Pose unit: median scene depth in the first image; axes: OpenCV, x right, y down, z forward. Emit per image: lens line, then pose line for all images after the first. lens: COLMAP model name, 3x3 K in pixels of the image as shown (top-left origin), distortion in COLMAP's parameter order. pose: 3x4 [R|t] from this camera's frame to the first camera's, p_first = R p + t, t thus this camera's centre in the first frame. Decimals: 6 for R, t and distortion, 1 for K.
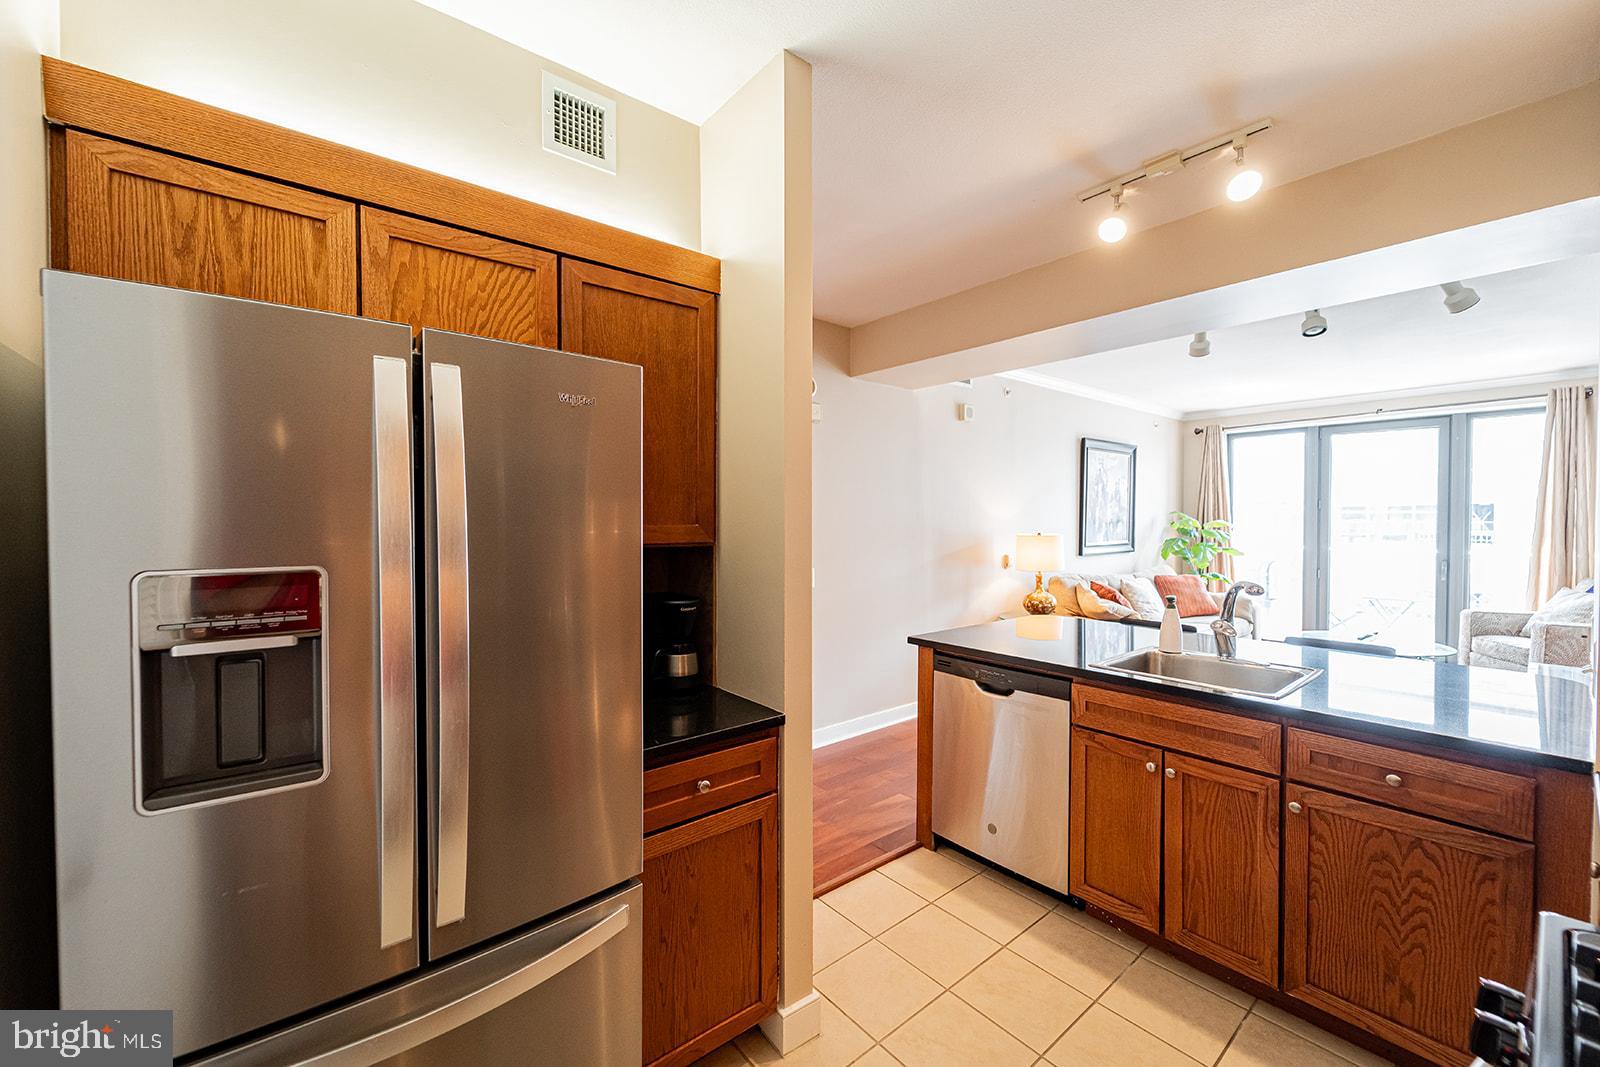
lens RADIAL K [[634.1, 0, 800.0], [0, 634.1, 533.5], [0, 0, 1]] dist [-0.000082, -0.000113]
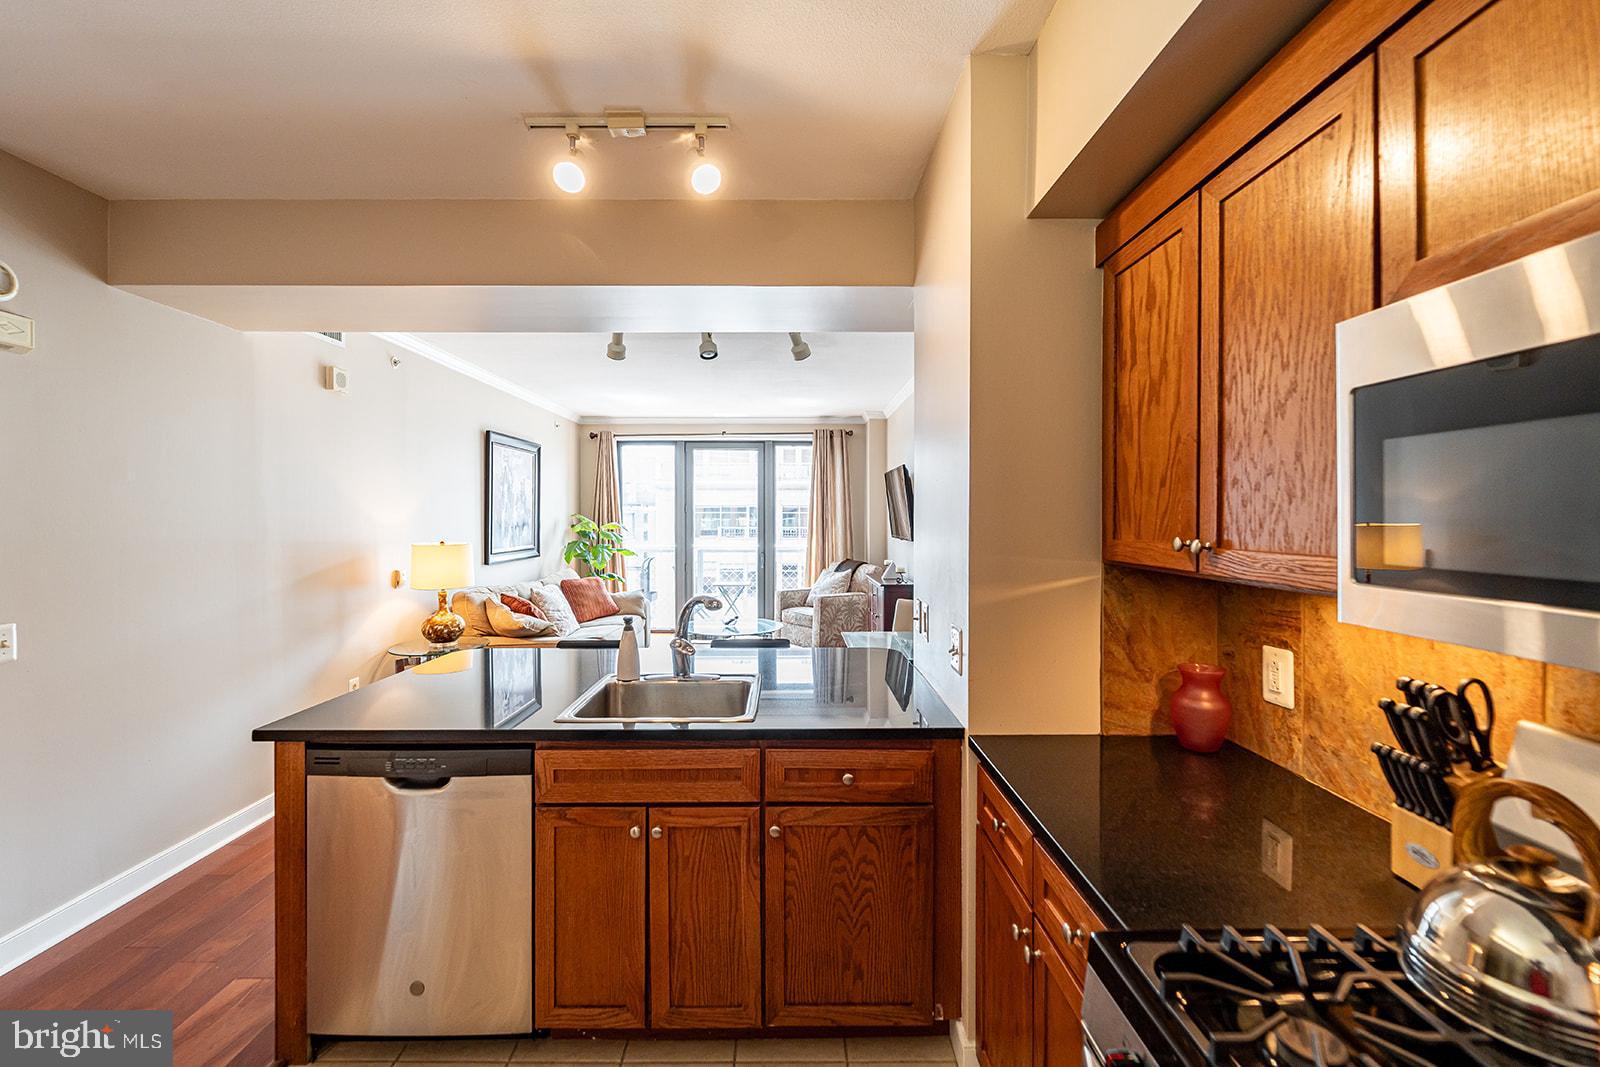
lens RADIAL K [[660.3, 0, 789.8], [0, 660.3, 523.9], [0, 0, 1]] dist [-0.000551, -0.000211]
pose [[0.636216, -0.007903, 0.771470, 0.014492], [0.018224, 0.999822, -0.004786, -0.021902], [-0.771296, 0.017104, 0.636247, 0.225221]]
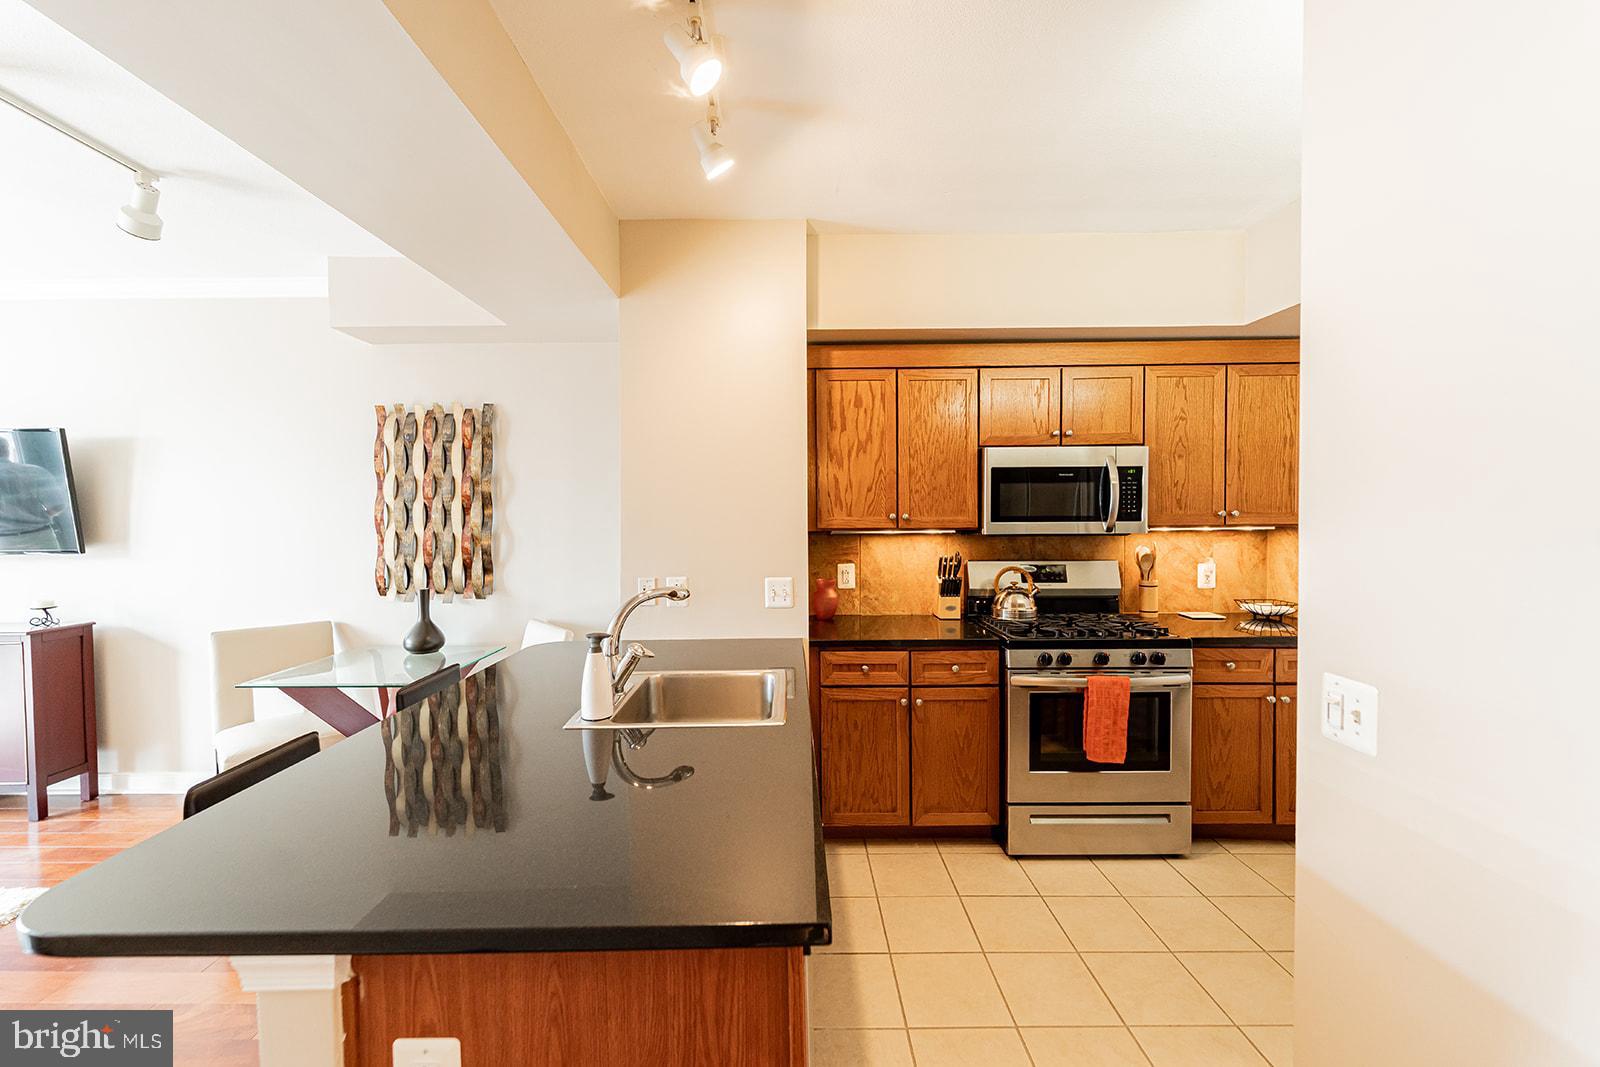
lens RADIAL K [[634.1, 0, 800.0], [0, 634.1, 533.5], [0, 0, 1]] dist [-0.000082, -0.000113]
pose [[-0.767906, -0.011883, 0.640452, -0.017994], [0.024873, 0.998521, 0.048350, -0.035763], [-0.640079, 0.053058, -0.766475, 1.644038]]
